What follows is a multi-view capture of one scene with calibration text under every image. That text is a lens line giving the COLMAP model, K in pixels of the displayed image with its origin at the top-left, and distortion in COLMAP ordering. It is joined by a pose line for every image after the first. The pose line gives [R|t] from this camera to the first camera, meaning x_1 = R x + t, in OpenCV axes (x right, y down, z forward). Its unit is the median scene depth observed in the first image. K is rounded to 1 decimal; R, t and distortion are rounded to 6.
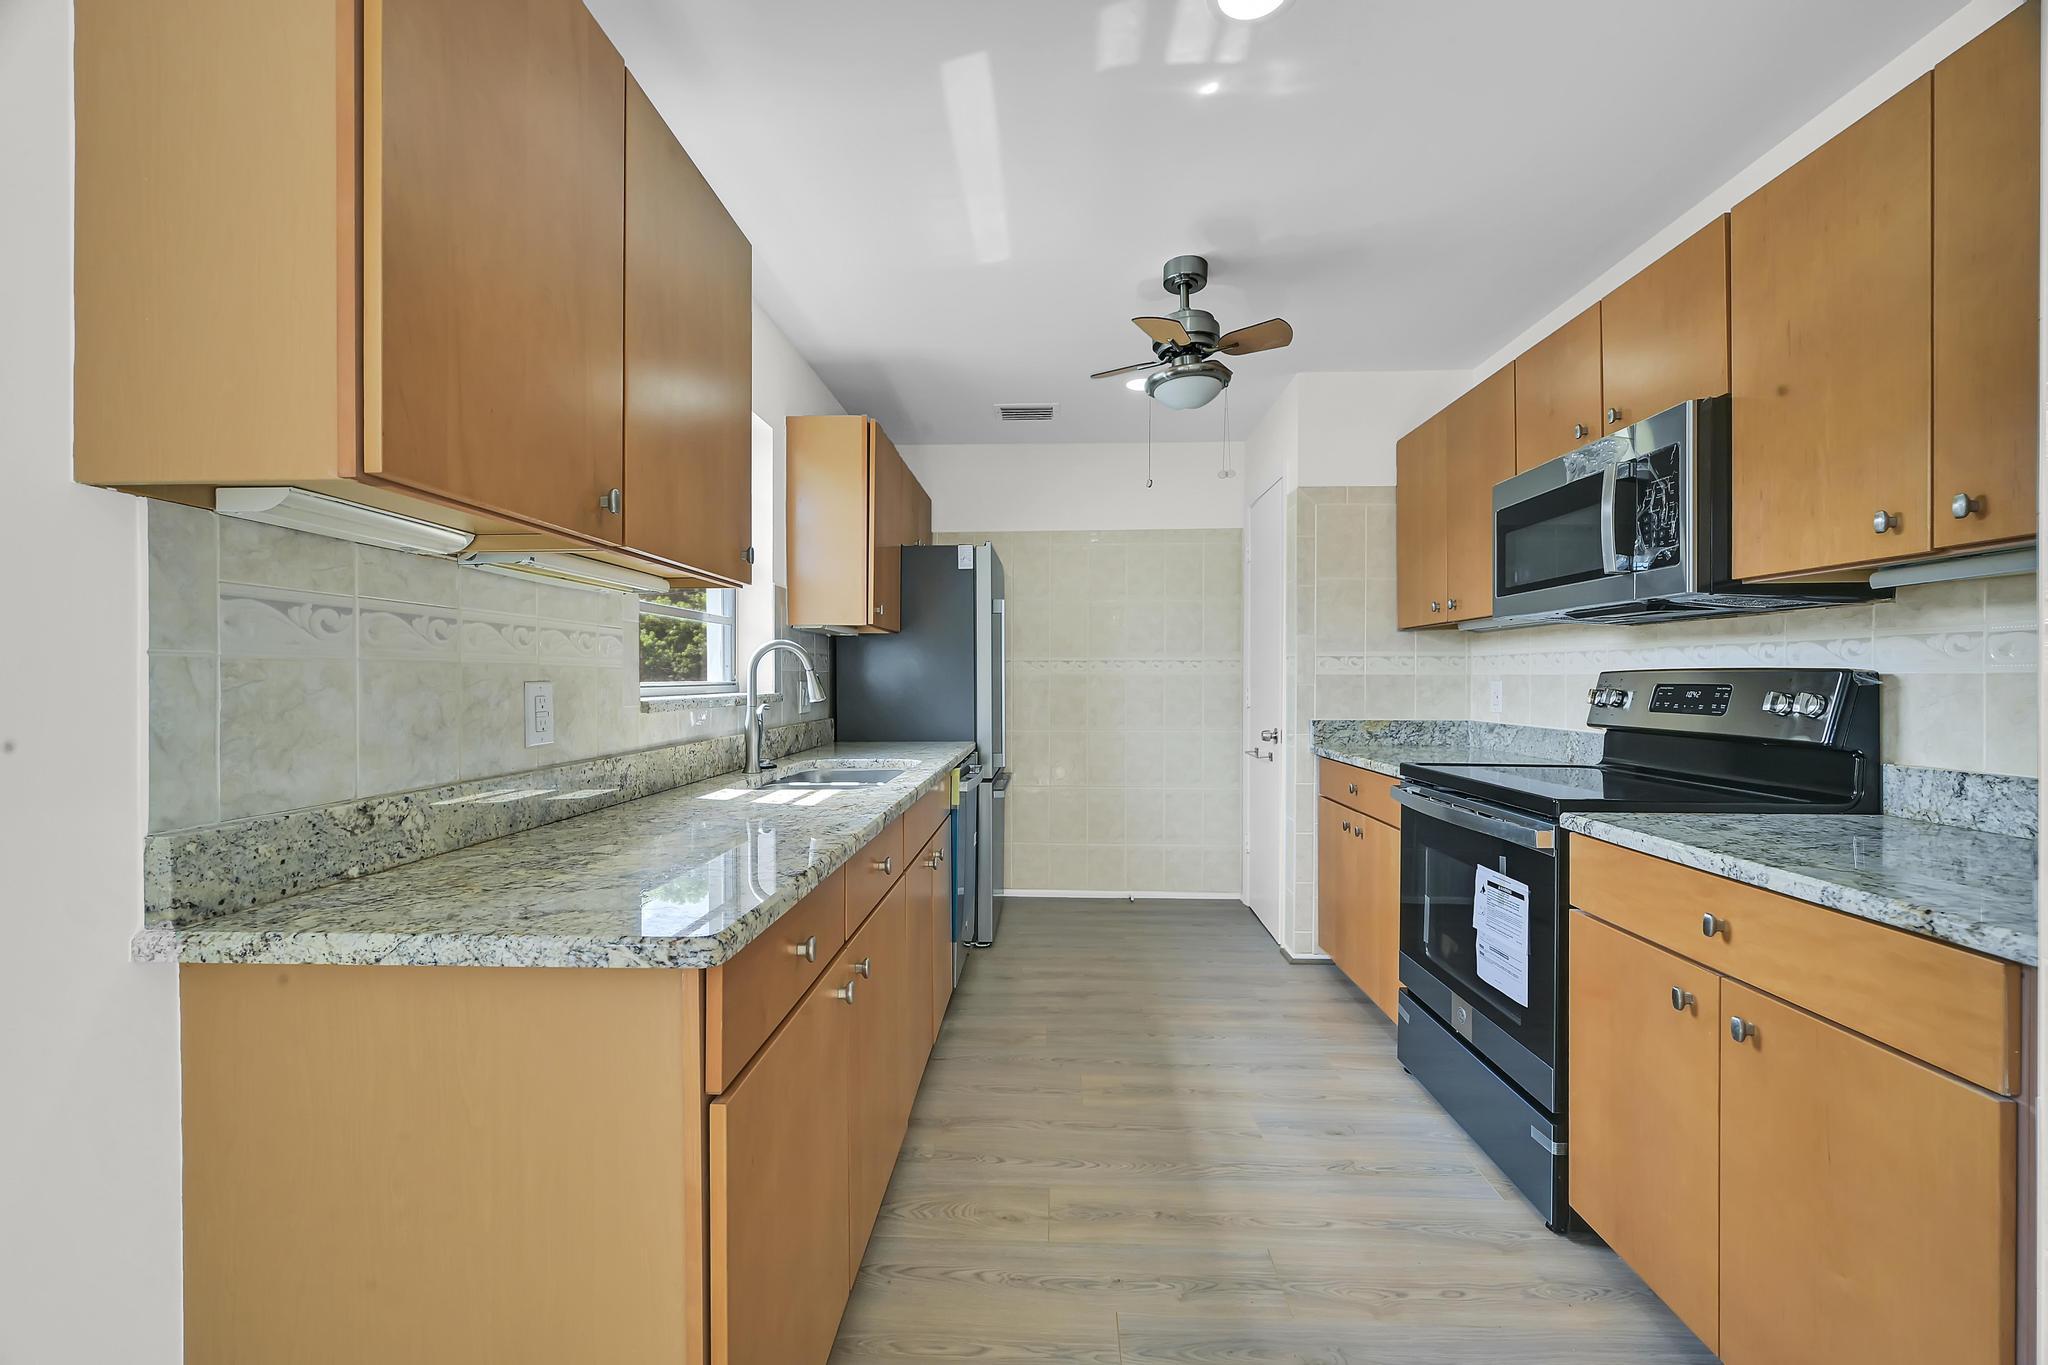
lens RADIAL K [[813.6, 0, 1013.4], [0, 813.6, 683.8], [0, 0, 1]] dist [-0.000972, -0.000083]
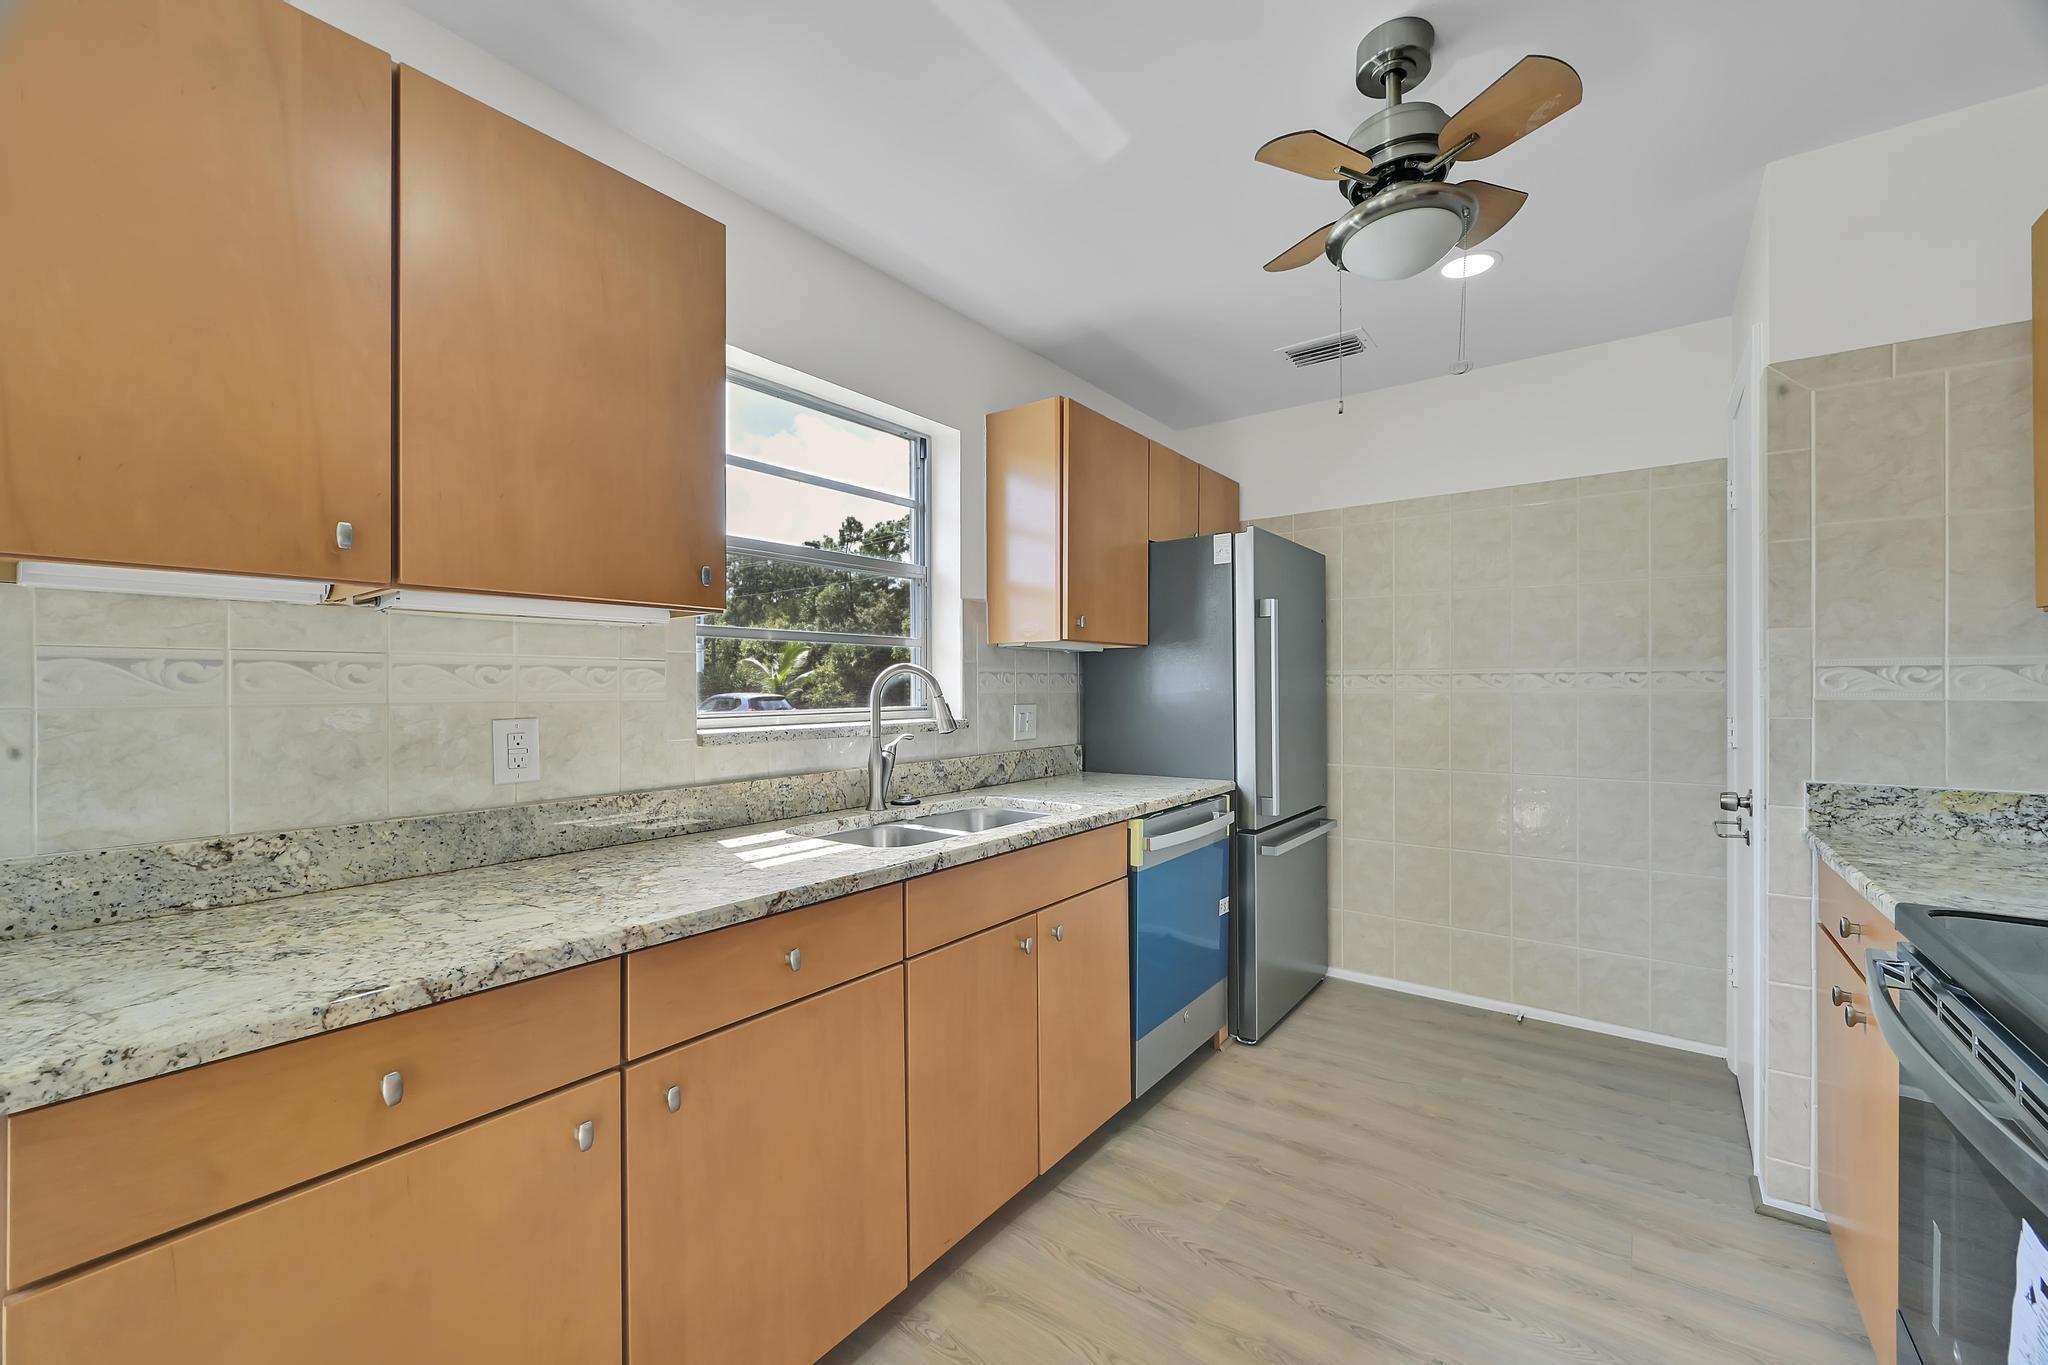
lens RADIAL K [[808.0, 0, 1015.0], [0, 808.0, 686.3], [0, 0, 1]] dist [-0.000452, -0.000005]
pose [[0.824930, -0.003137, -0.565226, 0.422805], [0.000219, 0.999986, -0.005230, -0.032208], [0.565235, 0.004191, 0.824919, 0.442507]]
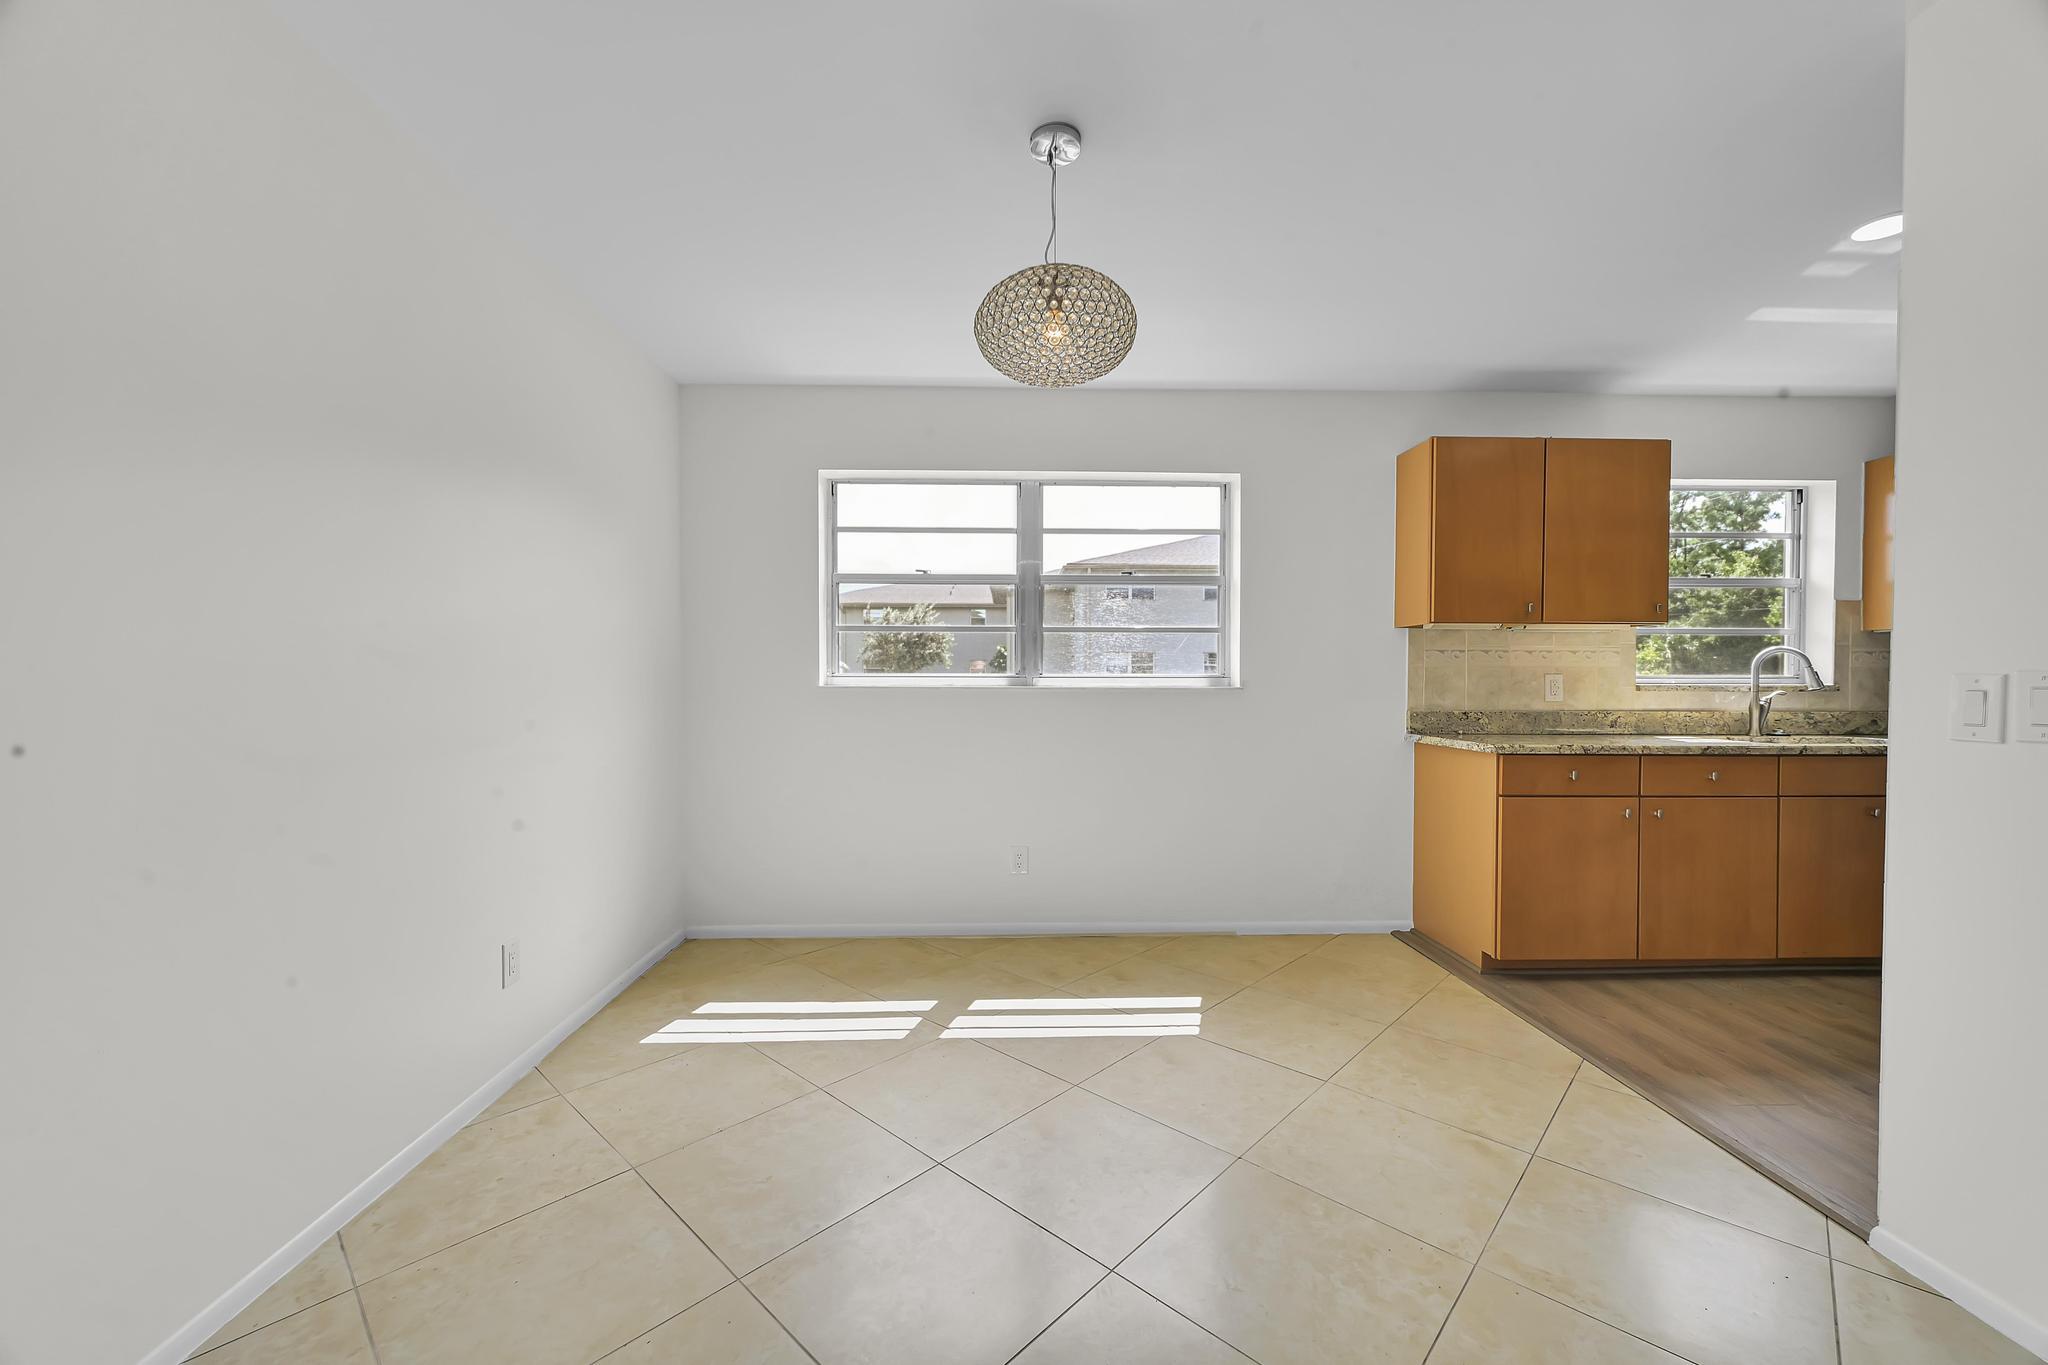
lens RADIAL K [[813.4, 0, 1021.9], [0, 813.4, 687.2], [0, 0, 1]] dist [-0.002339, -0.000292]
pose [[0.088084, 0.015155, -0.995998, 1.374402], [-0.009404, 0.999852, 0.014382, 0.013660], [0.996069, 0.008100, 0.088214, -0.625608]]
